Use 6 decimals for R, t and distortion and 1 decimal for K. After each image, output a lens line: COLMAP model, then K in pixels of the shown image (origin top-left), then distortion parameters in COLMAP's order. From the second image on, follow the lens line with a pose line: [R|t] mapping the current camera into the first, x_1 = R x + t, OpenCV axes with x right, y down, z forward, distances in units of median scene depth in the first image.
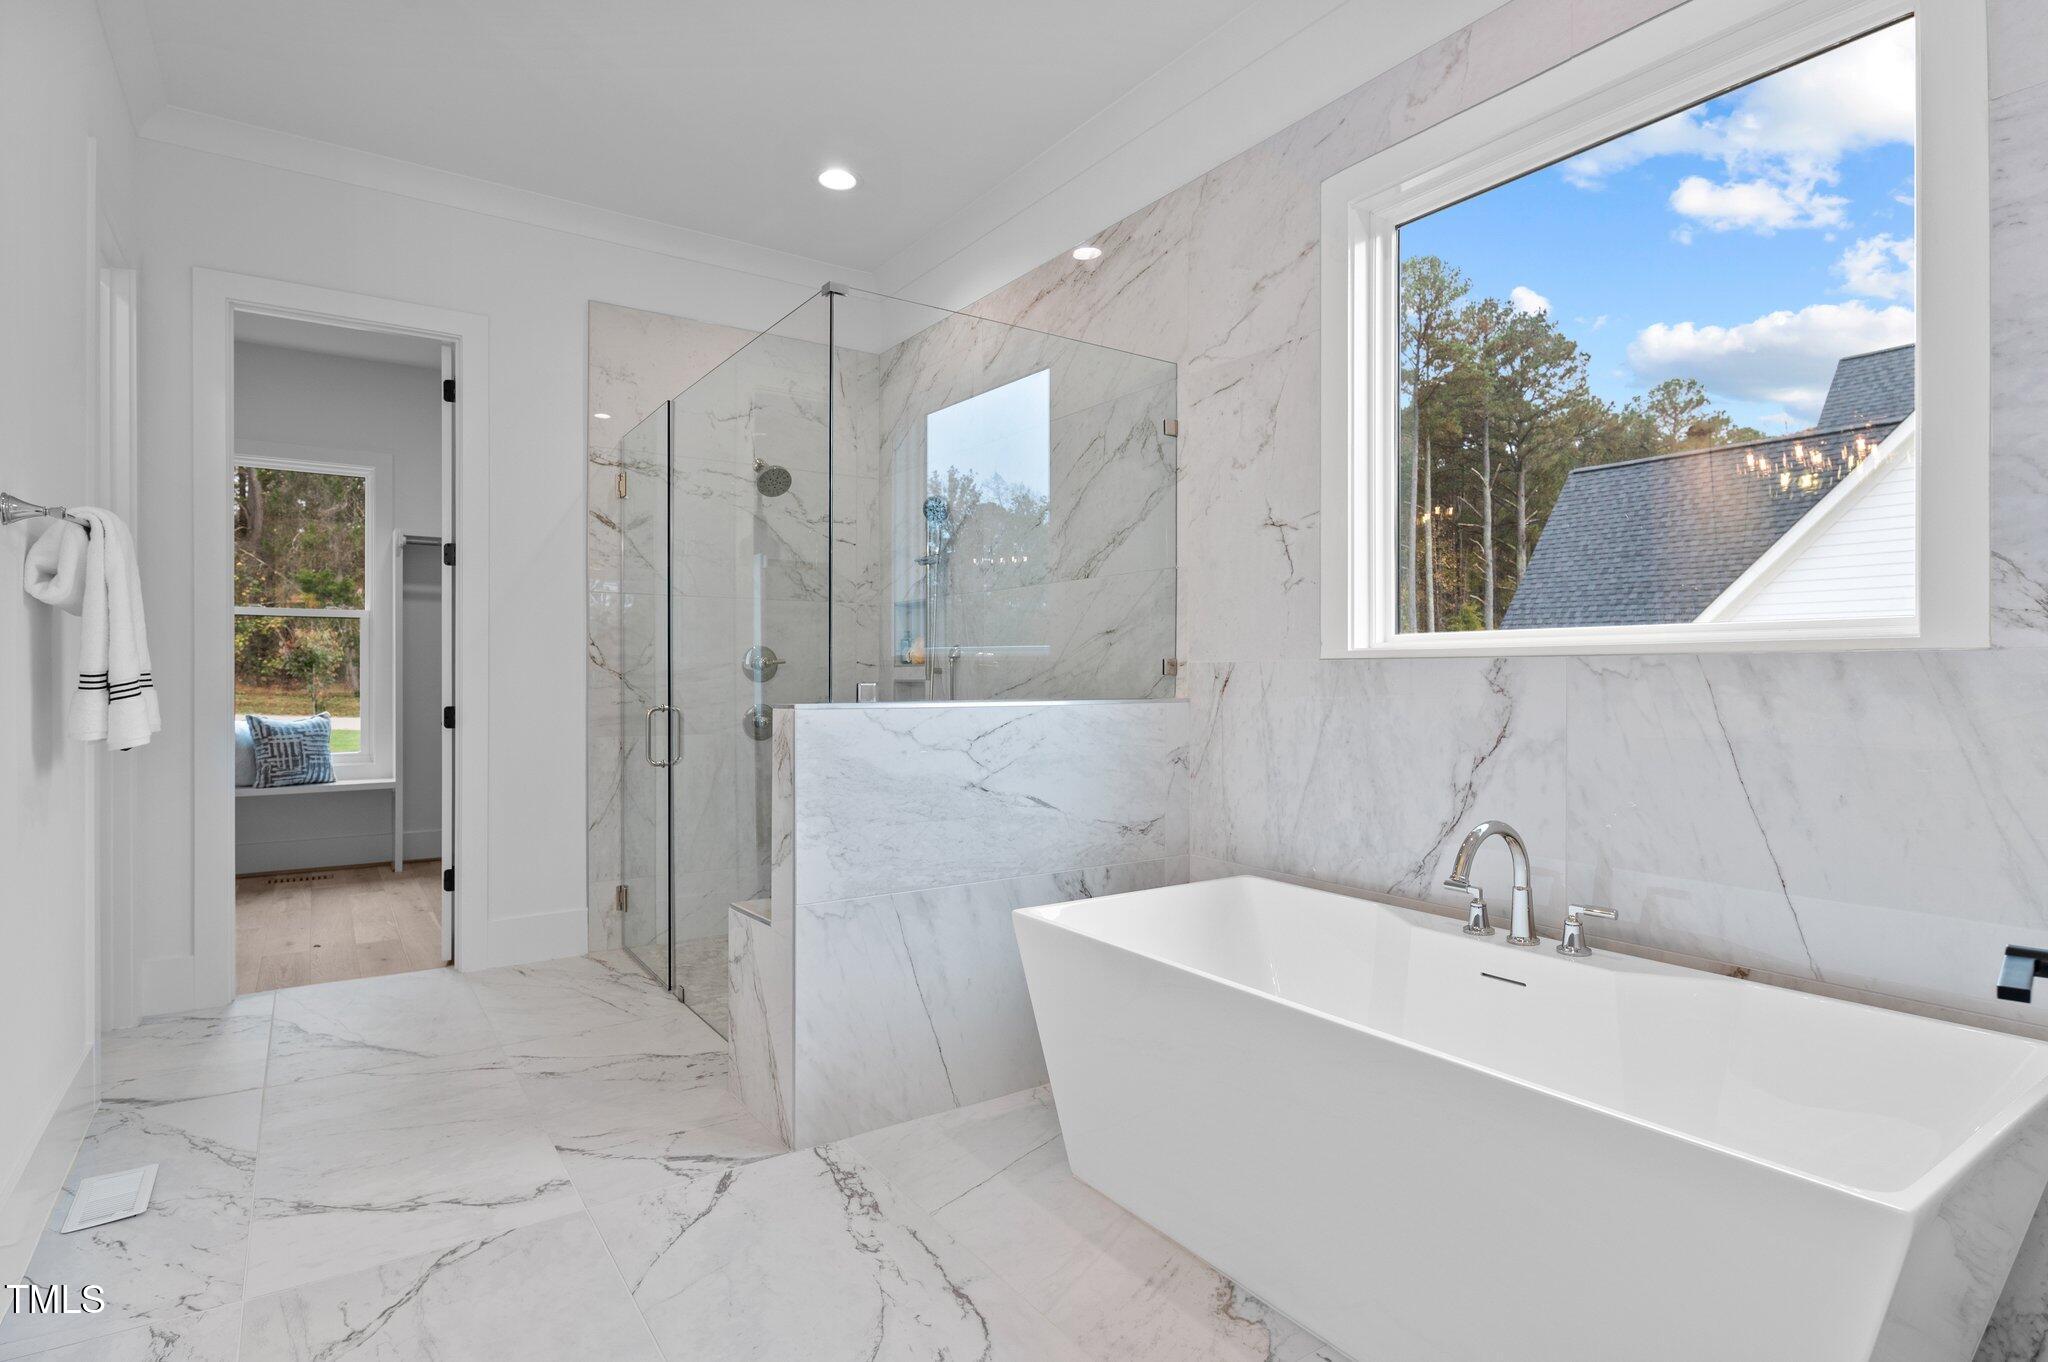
lens RADIAL K [[1059.5, 0, 1023.7], [0, 1059.5, 675.6], [0, 0, 1]] dist [-0.001829, 0.000007]
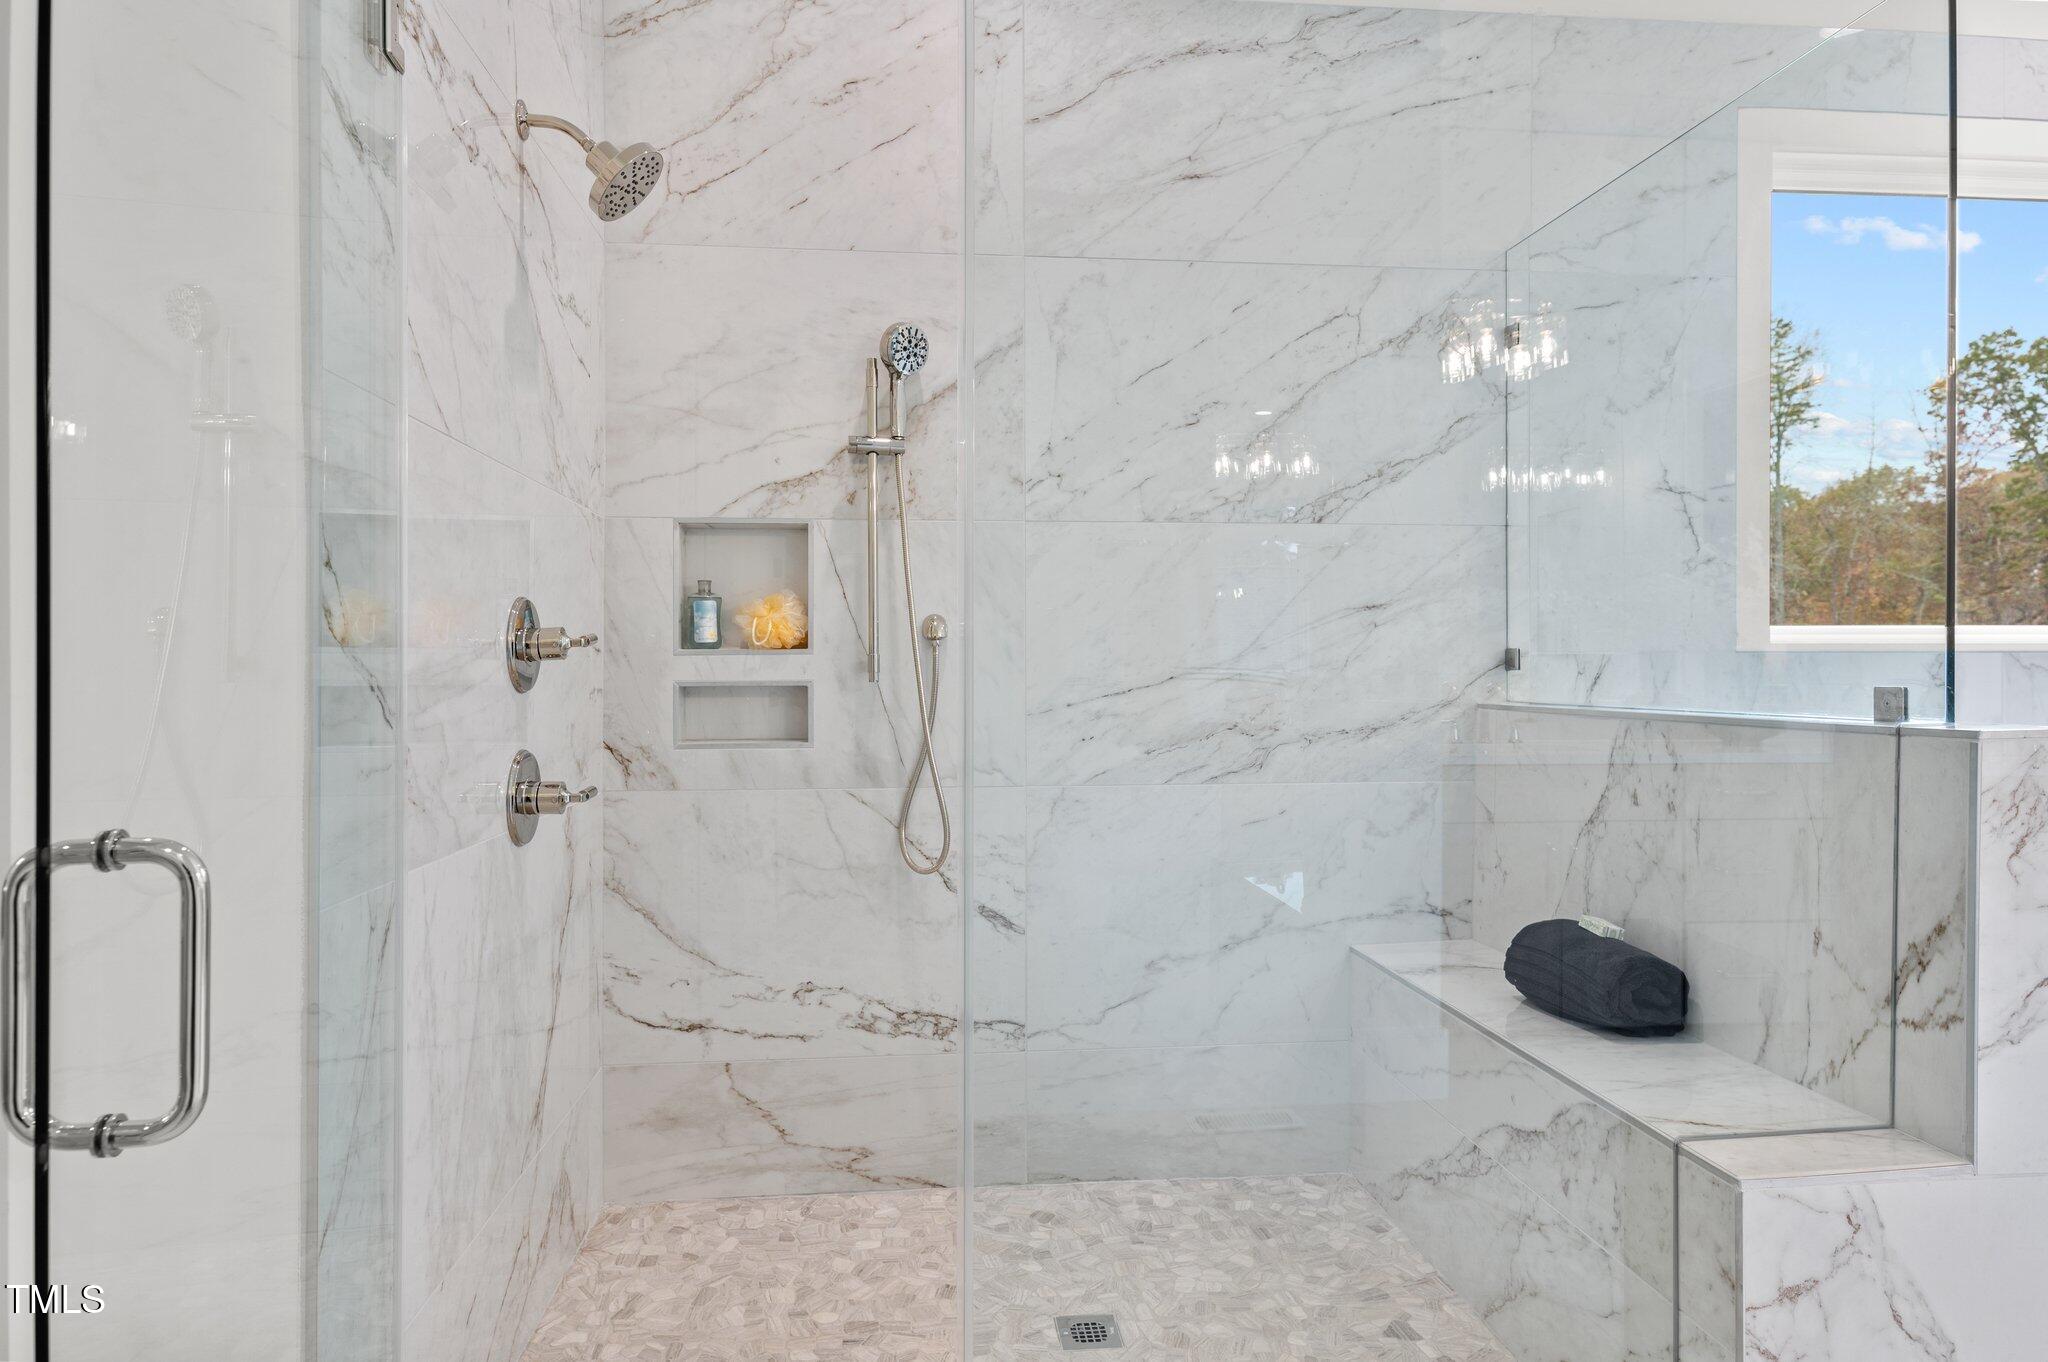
lens RADIAL K [[1237.4, 0, 1019.3], [0, 1237.4, 682.7], [0, 0, 1]] dist [0.015487, 0.000142]
pose [[0.474466, -0.004217, 0.880264, -0.762579], [0.002063, 0.999991, 0.003679, 0.004354], [-0.880271, 0.000071, 0.474471, 0.861820]]
